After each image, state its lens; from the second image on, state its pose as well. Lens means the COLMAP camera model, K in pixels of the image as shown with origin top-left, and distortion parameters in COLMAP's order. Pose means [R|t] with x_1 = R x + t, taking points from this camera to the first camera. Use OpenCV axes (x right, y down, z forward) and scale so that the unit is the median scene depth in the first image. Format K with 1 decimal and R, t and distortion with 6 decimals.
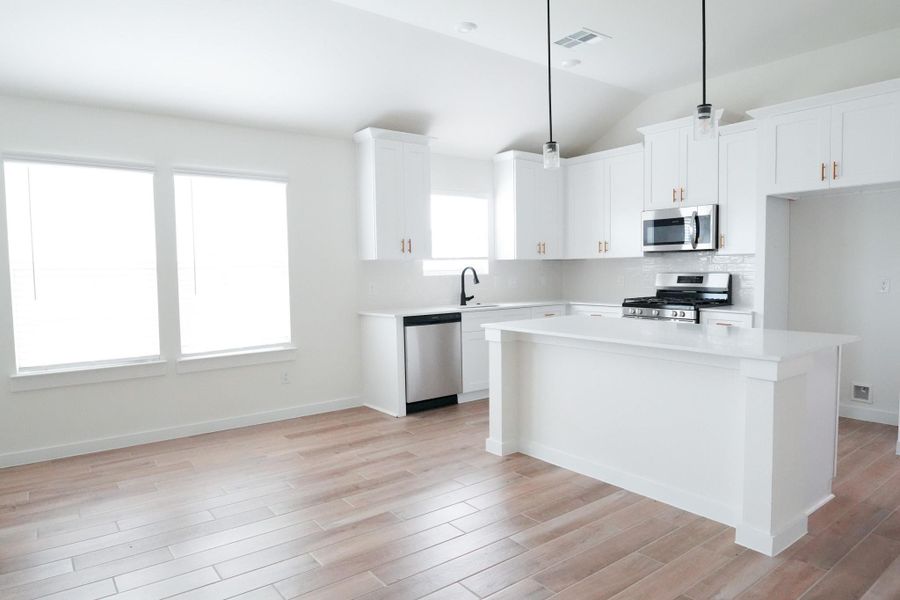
lens RADIAL K [[562.7, 0, 447.8], [0, 562.7, 302.8], [0, 0, 1]] dist [-0.022907, -0.004514]
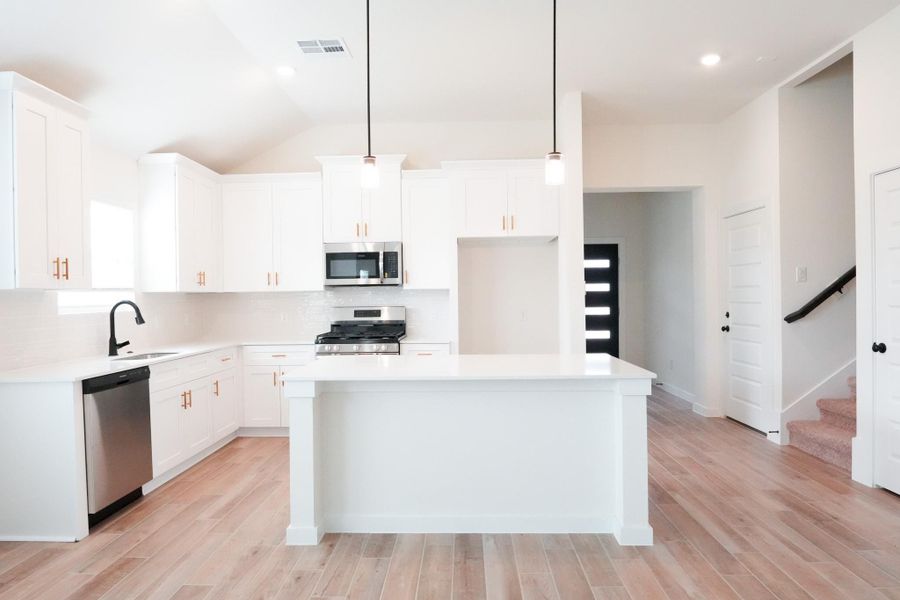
lens RADIAL K [[562.7, 0, 444.4], [0, 562.7, 301.2], [0, 0, 1]] dist [-0.022907, -0.004514]
pose [[0.634137, 0.000003, 0.773221, -0.303119], [0.050781, 0.997841, -0.041651, -0.015901], [-0.771551, 0.065677, 0.632768, 0.277365]]
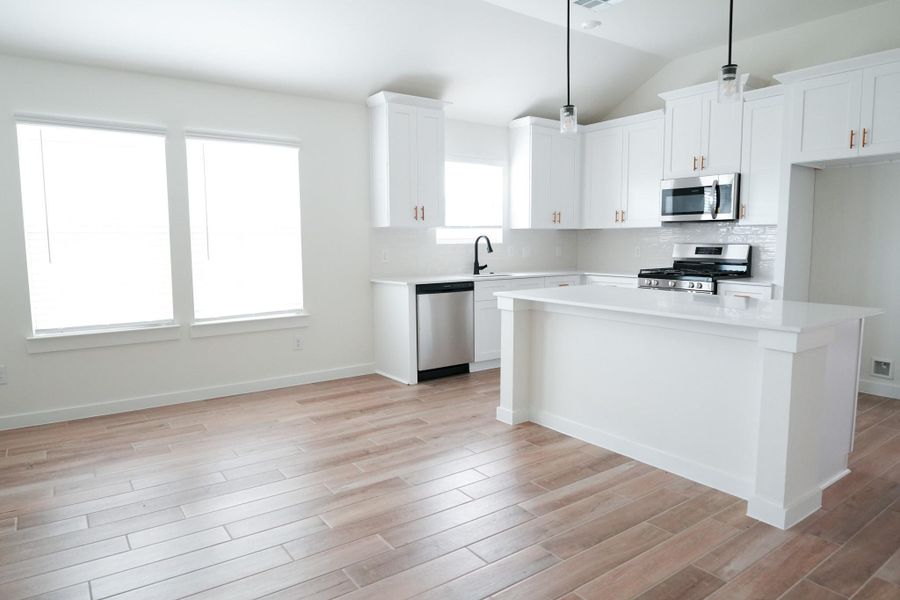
lens RADIAL K [[562.7, 0, 446.2], [0, 562.7, 300.1], [0, 0, 1]] dist [-0.022907, -0.004514]
pose [[0.999540, 0.012876, -0.027457, 0.002664], [-0.011590, 0.998851, 0.046499, 0.005148], [0.028024, -0.046160, 0.998541, 0.007958]]
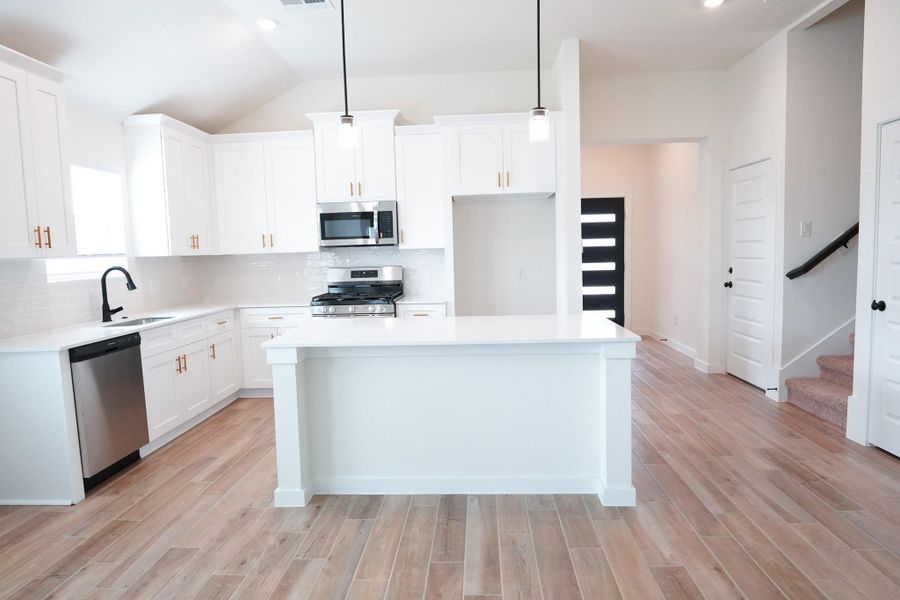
lens RADIAL K [[562.7, 0, 448.2], [0, 562.7, 301.5], [0, 0, 1]] dist [-0.022907, -0.004514]
pose [[0.649190, -0.071552, 0.757254, -0.271603], [0.064339, 0.997163, 0.039063, -0.024582], [-0.757901, 0.023362, 0.651952, 0.255966]]
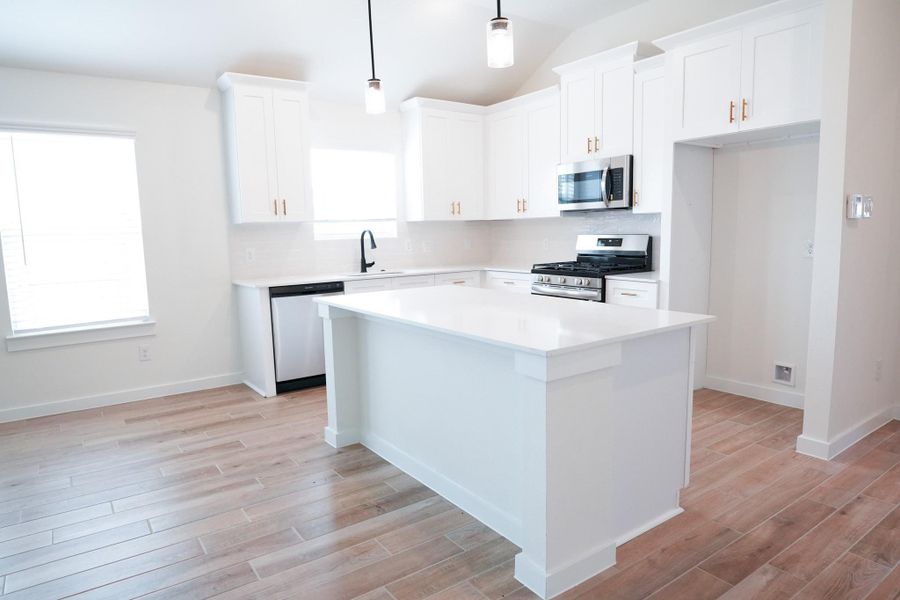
lens RADIAL K [[562.7, 0, 446.9], [0, 562.7, 303.0], [0, 0, 1]] dist [-0.022907, -0.004514]
pose [[0.999336, -0.003731, -0.036249, 0.235373], [0.006259, 0.997535, 0.069894, -0.010430], [0.035899, -0.070074, 0.996896, 0.114910]]
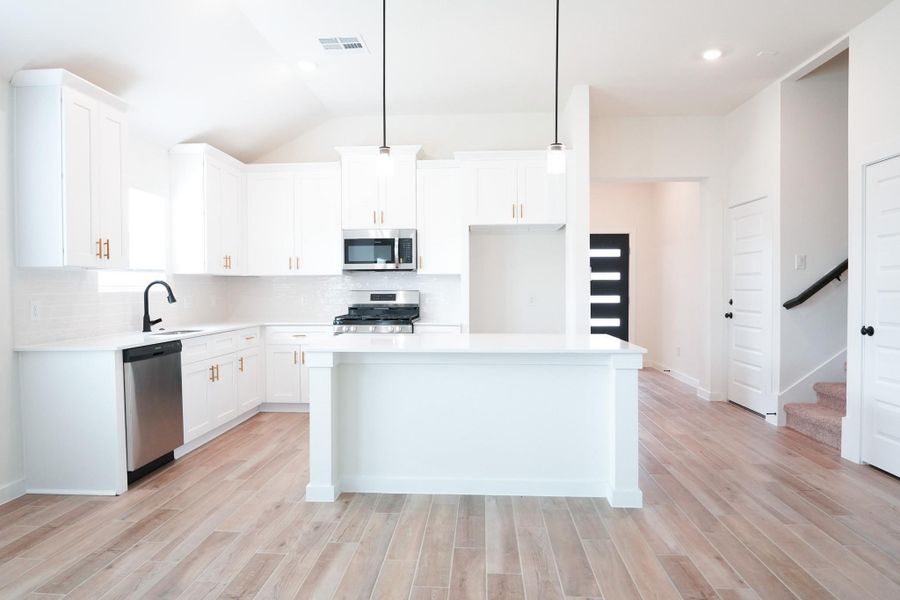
lens RADIAL K [[562.7, 0, 446.0], [0, 562.7, 299.2], [0, 0, 1]] dist [-0.022907, -0.004514]
pose [[0.655974, -0.002462, 0.754779, -0.336217], [0.040166, 0.998692, -0.031650, 0.001206], [-0.753714, 0.051078, 0.655215, 0.235787]]
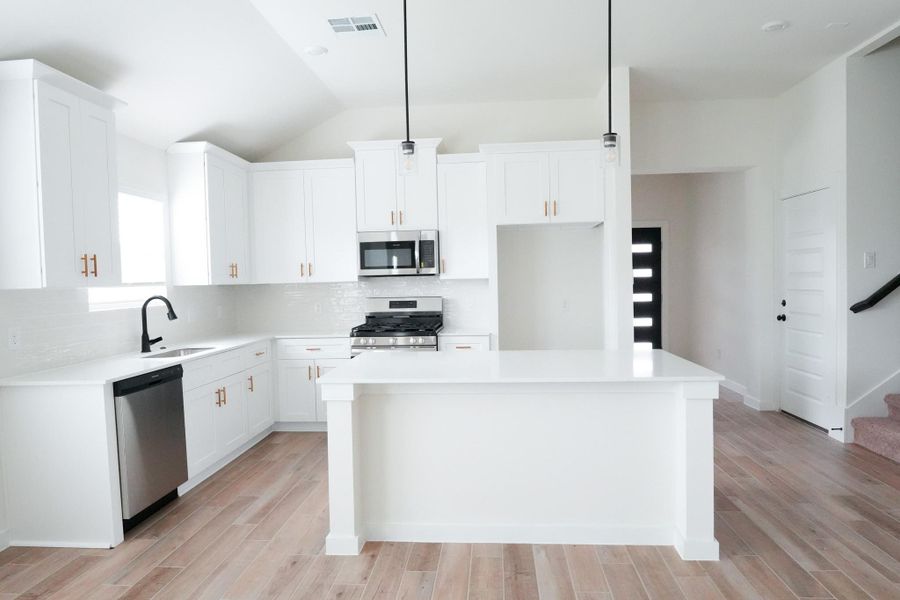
lens RADIAL K [[562.7, 0, 447.9], [0, 562.7, 301.8], [0, 0, 1]] dist [-0.022907, -0.004514]
pose [[0.669397, -0.029032, 0.742337, -0.280276], [0.057836, 0.998240, -0.013113, -0.032029], [-0.740650, 0.051712, 0.669898, 0.316437]]
